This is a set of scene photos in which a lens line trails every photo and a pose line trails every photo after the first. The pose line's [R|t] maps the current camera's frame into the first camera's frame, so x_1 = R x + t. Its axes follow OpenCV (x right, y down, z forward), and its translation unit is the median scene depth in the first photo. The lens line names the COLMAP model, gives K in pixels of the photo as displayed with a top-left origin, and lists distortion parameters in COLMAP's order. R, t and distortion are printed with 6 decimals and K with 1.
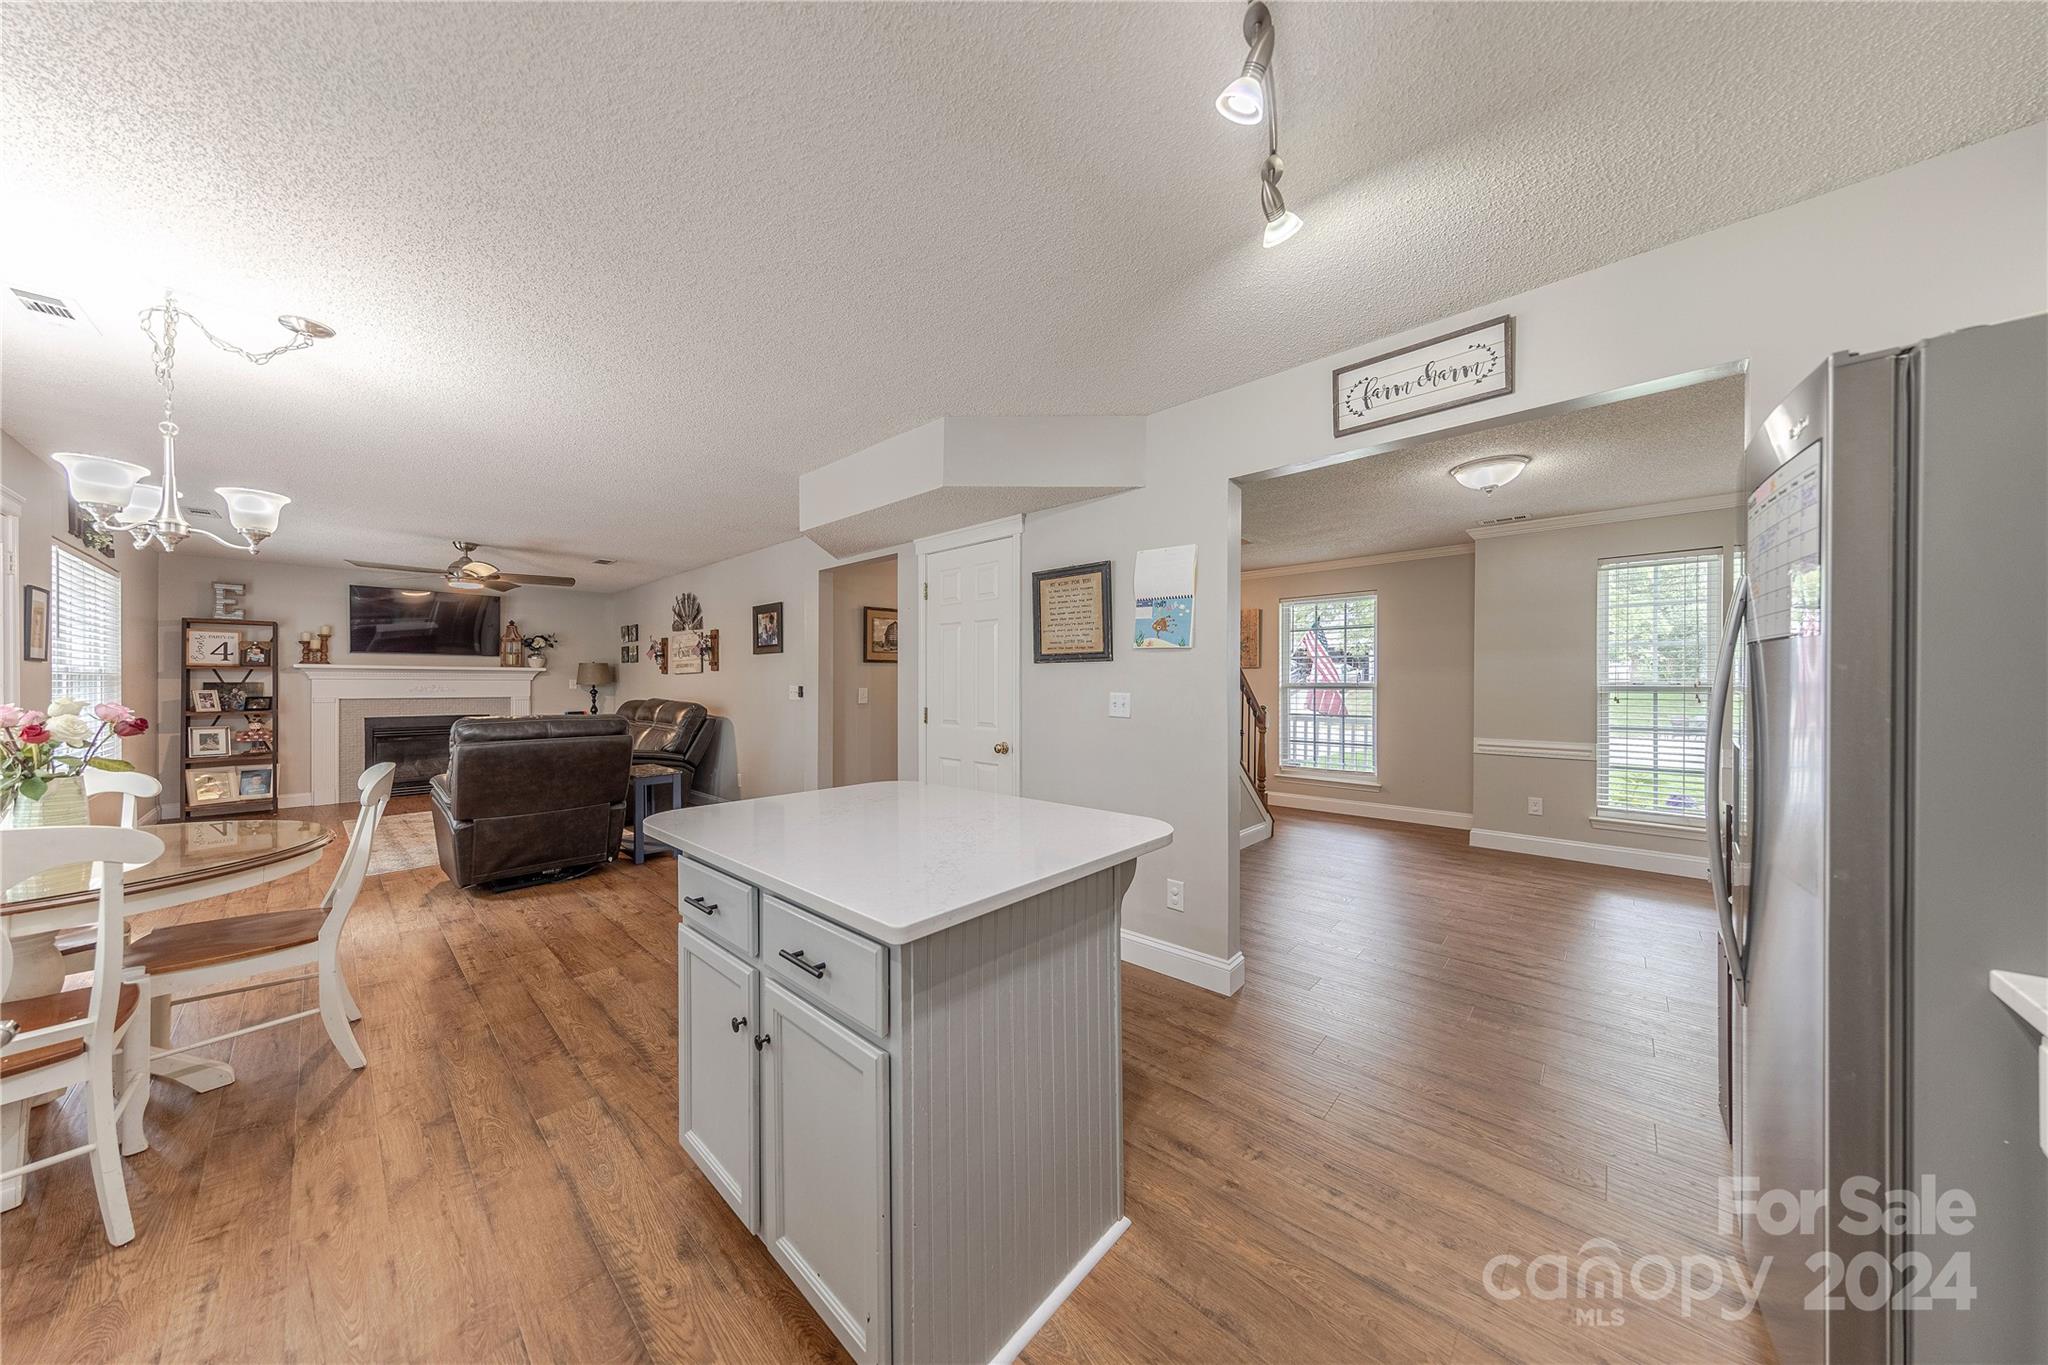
lens RADIAL K [[650.8, 0, 1007.6], [0, 650.8, 683.8], [0, 0, 1]] dist [0.011139, -0.001702]
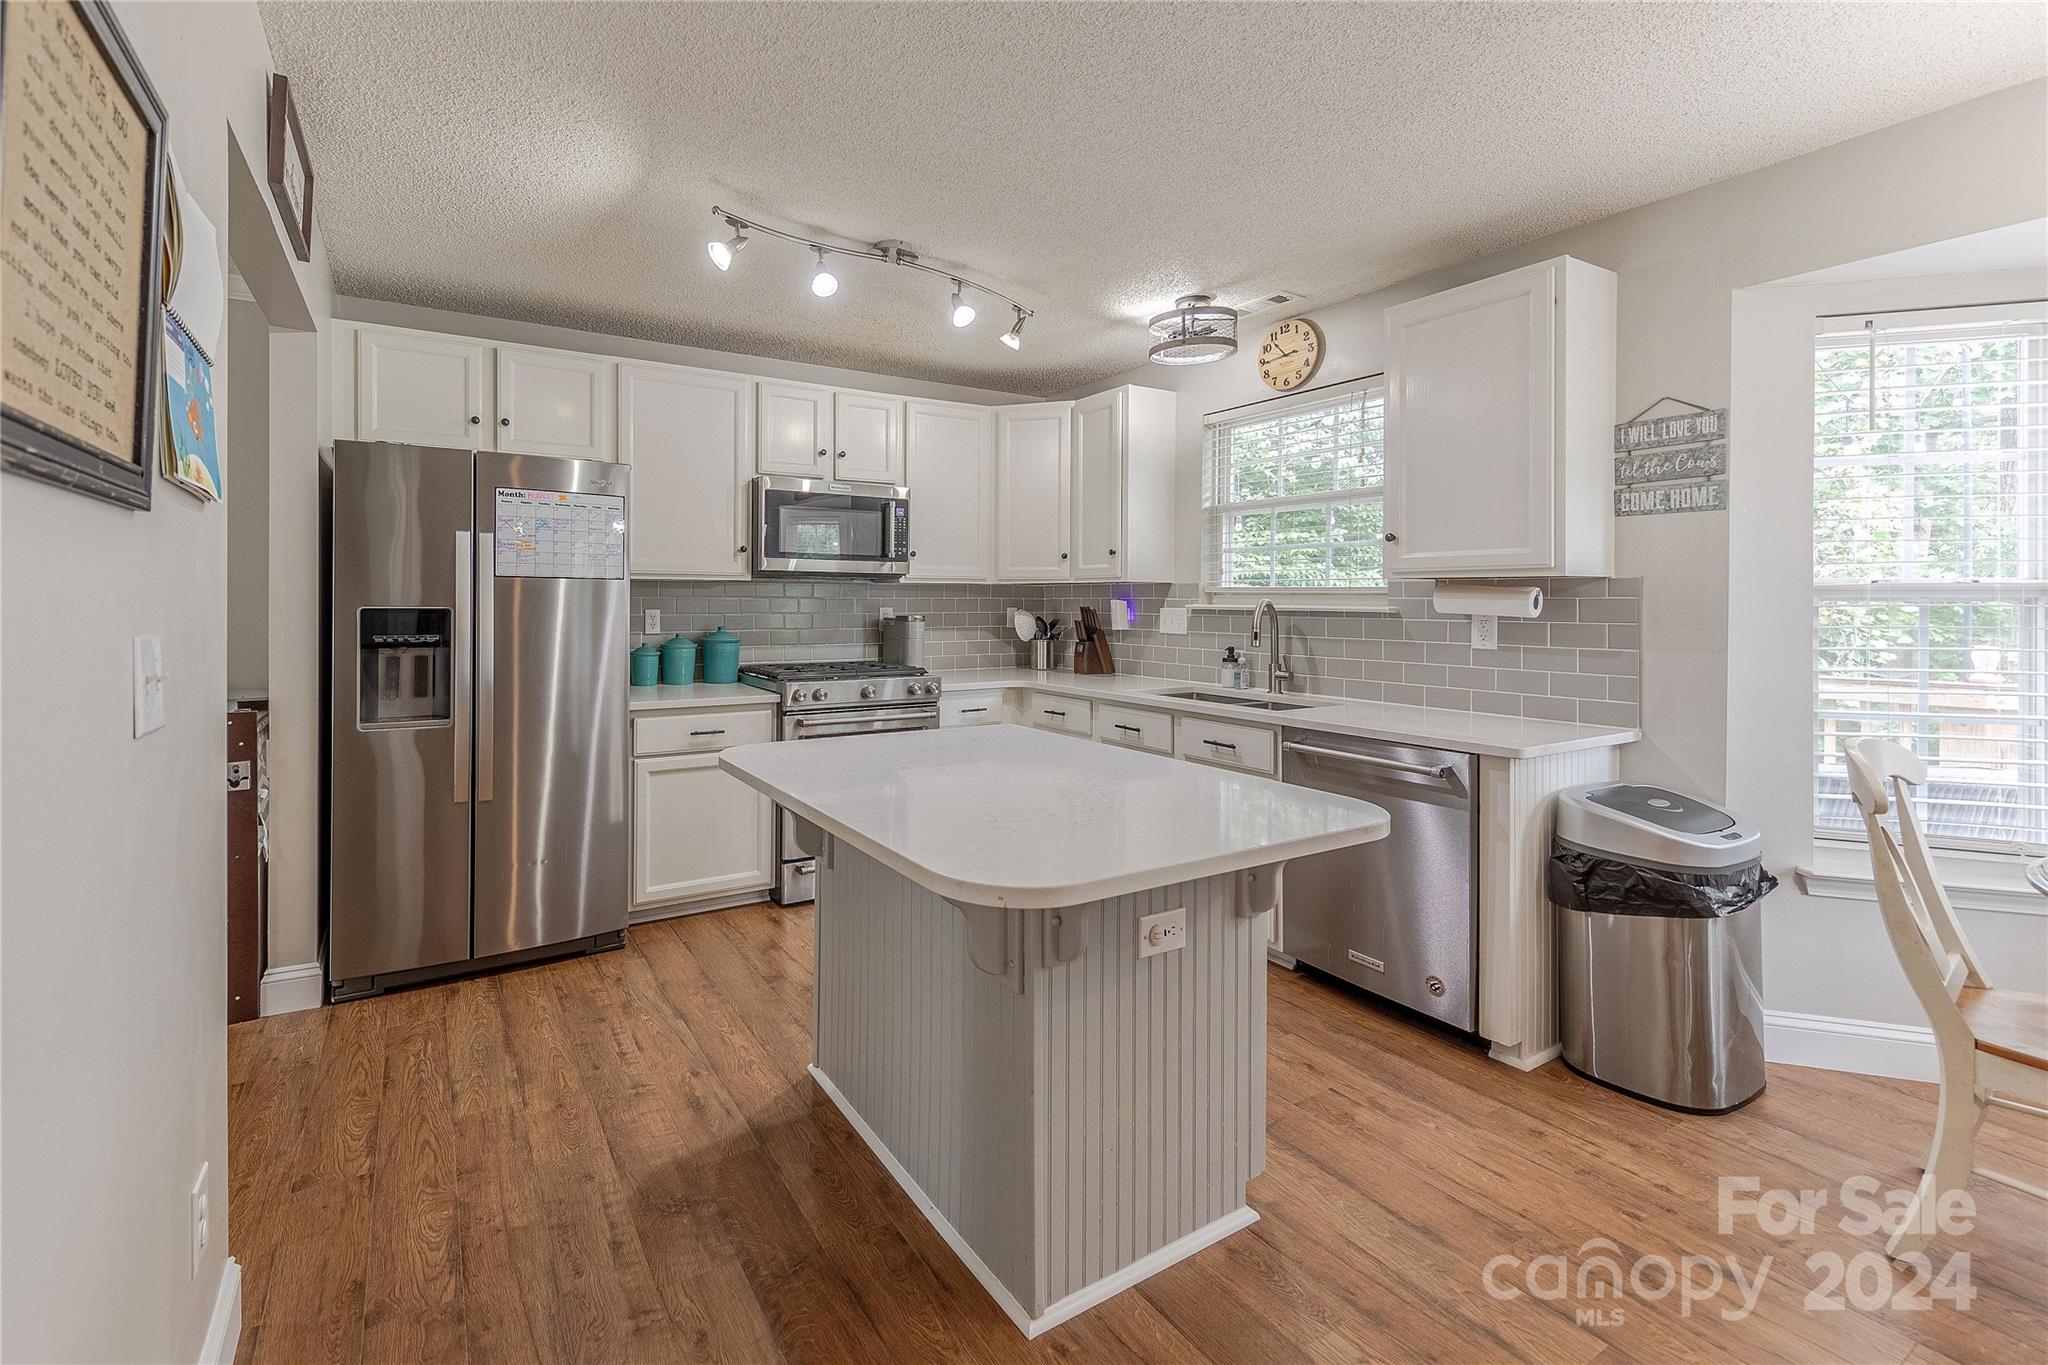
lens RADIAL K [[870.1, 0, 888.9], [0, 870.1, 605.4], [0, 0, 1]] dist [0.011012, -0.002270]
pose [[-0.948884, -0.004646, 0.315589, -0.106055], [-0.003433, 0.999984, 0.004397, -0.001027], [-0.315605, 0.003089, -0.948886, 0.593329]]
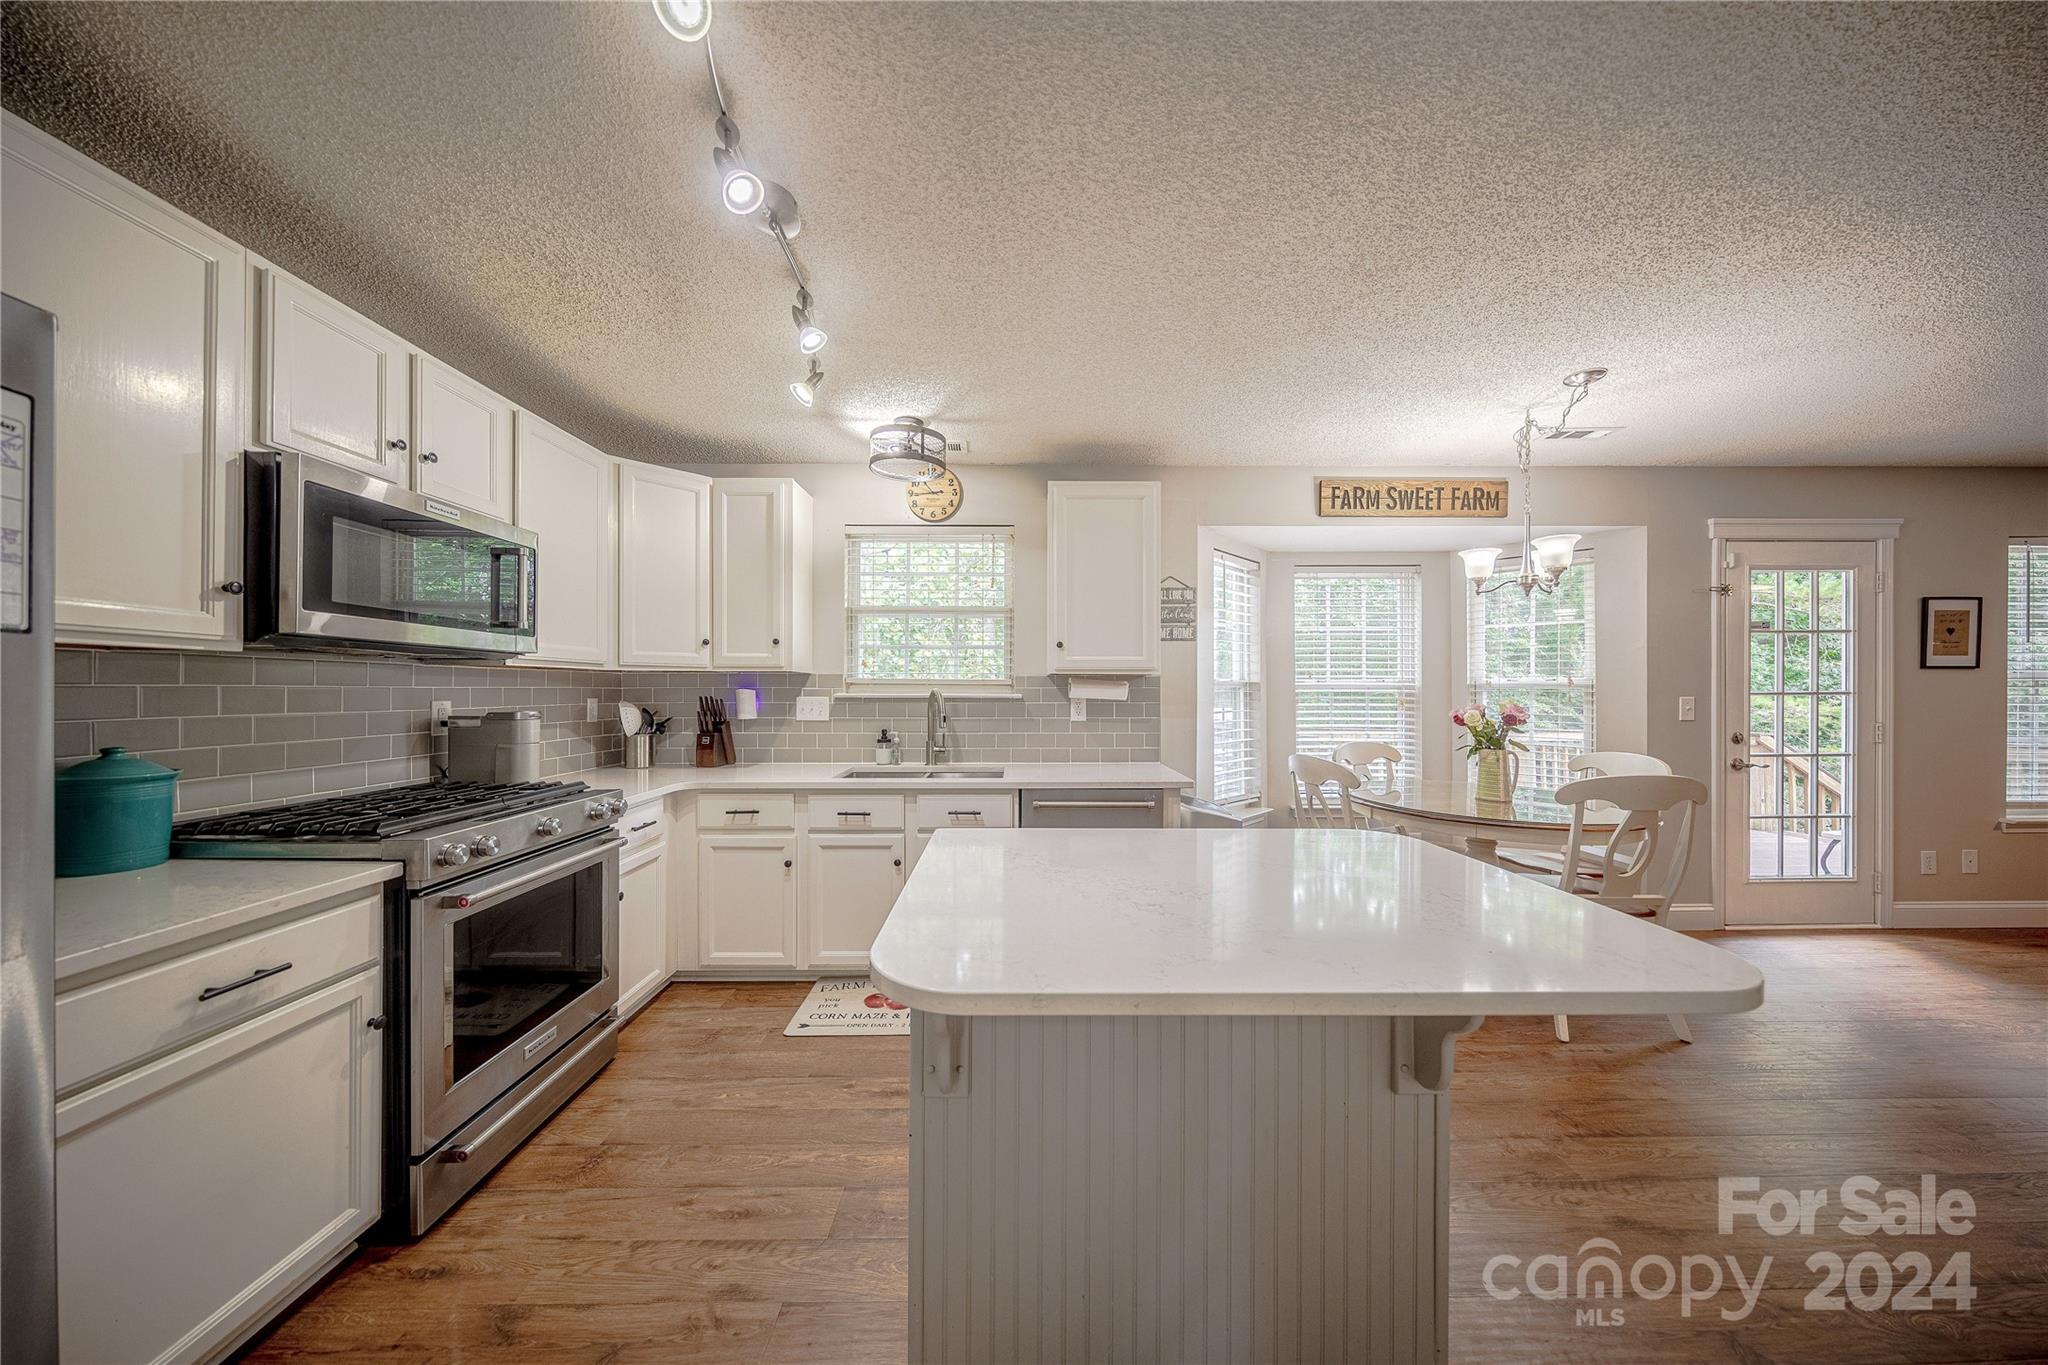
lens RADIAL K [[650.8, 0, 1021.5], [0, 650.8, 694.9], [0, 0, 1]] dist [0.011139, -0.001702]
pose [[-0.718550, 0.005387, -0.695454, 0.152226], [0.000734, 0.999975, 0.006988, -0.002062], [0.695475, 0.004510, -0.718537, 0.396172]]
